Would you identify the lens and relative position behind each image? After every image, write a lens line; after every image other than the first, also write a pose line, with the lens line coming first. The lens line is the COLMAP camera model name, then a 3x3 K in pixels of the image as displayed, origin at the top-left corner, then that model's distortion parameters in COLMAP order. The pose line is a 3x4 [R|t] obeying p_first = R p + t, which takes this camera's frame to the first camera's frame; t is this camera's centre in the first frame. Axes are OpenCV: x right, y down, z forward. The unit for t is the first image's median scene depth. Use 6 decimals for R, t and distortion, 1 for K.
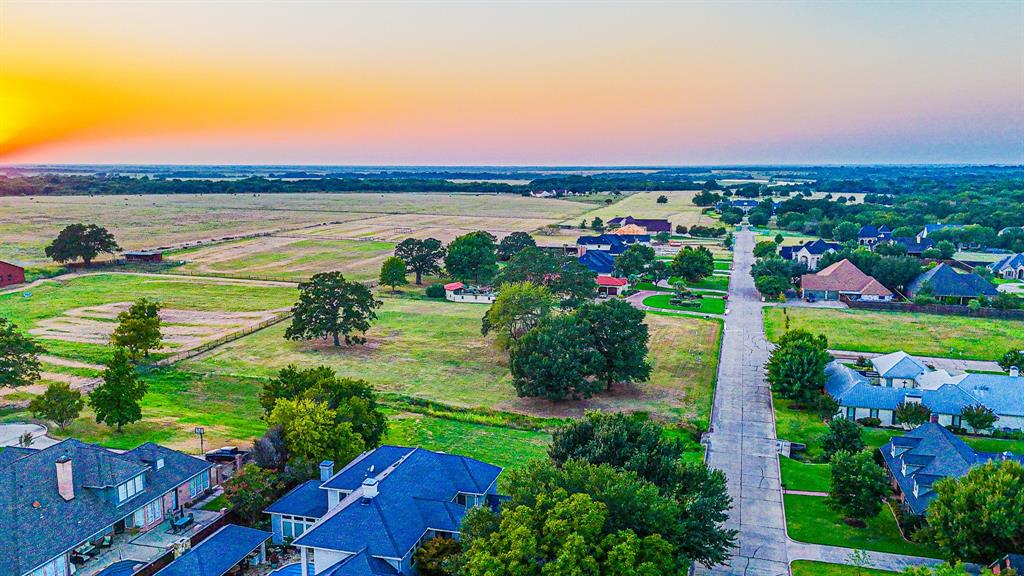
lens RADIAL K [[800.2, 0, 512.0], [0, 800.2, 288.0], [0, 0, 1]] dist [0.075859, -0.066001]
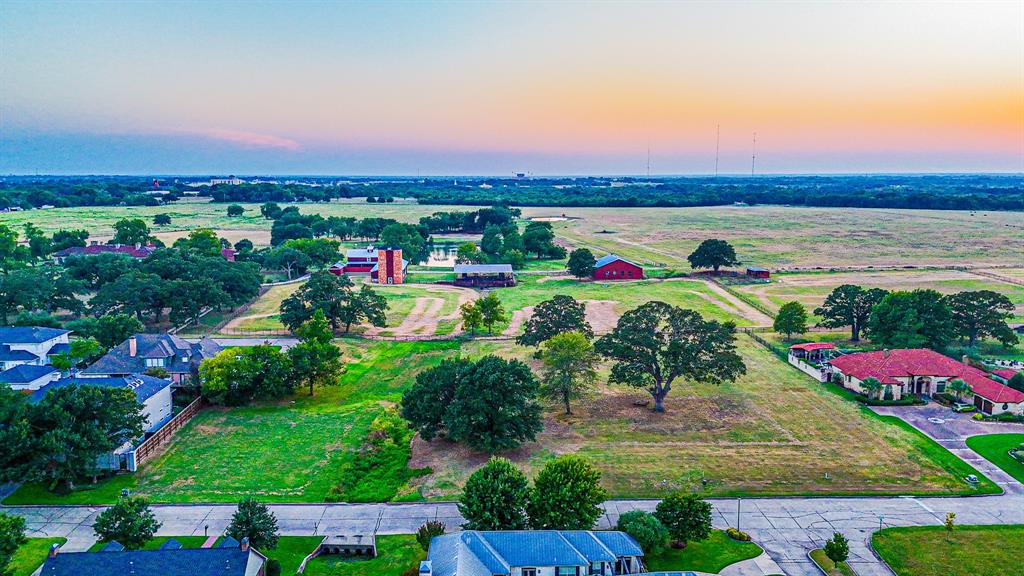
lens RADIAL K [[760.6, 0, 512.0], [0, 760.6, 288.0], [0, 0, 1]] dist [0.070152, -0.067916]
pose [[0.300886, 0.142370, -0.942973, 0.614152], [-0.145603, 0.984059, 0.102114, -0.103226], [0.942479, 0.106575, 0.316819, 0.458551]]
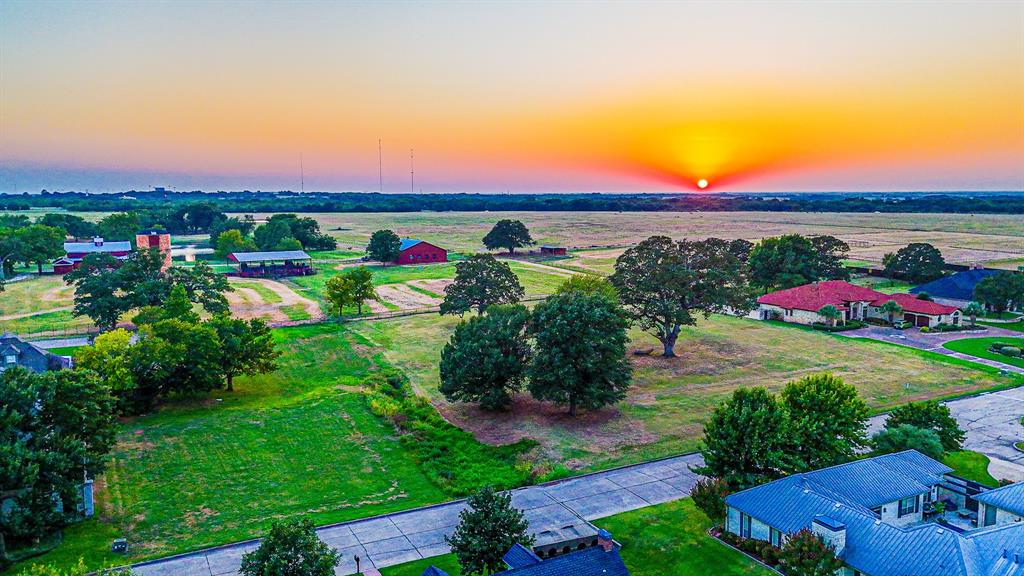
lens RADIAL K [[760.6, 0, 512.0], [0, 760.6, 288.0], [0, 0, 1]] dist [0.070152, -0.067916]
pose [[0.691063, 0.088927, -0.717303, 0.377662], [-0.108557, 0.993916, 0.018634, 0.001285], [0.714596, 0.064991, 0.696512, 0.288986]]
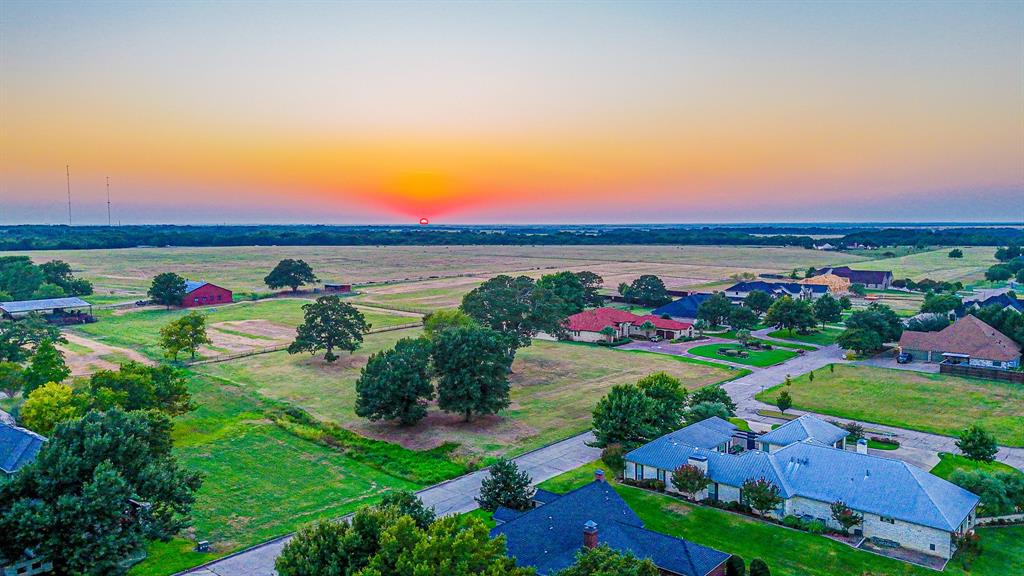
lens RADIAL K [[760.6, 0, 512.0], [0, 760.6, 288.0], [0, 0, 1]] dist [0.070152, -0.067916]
pose [[0.903332, 0.033888, -0.427600, 0.357852], [-0.062499, 0.996634, -0.053048, 0.007996], [0.424364, 0.074644, 0.902410, 0.116232]]
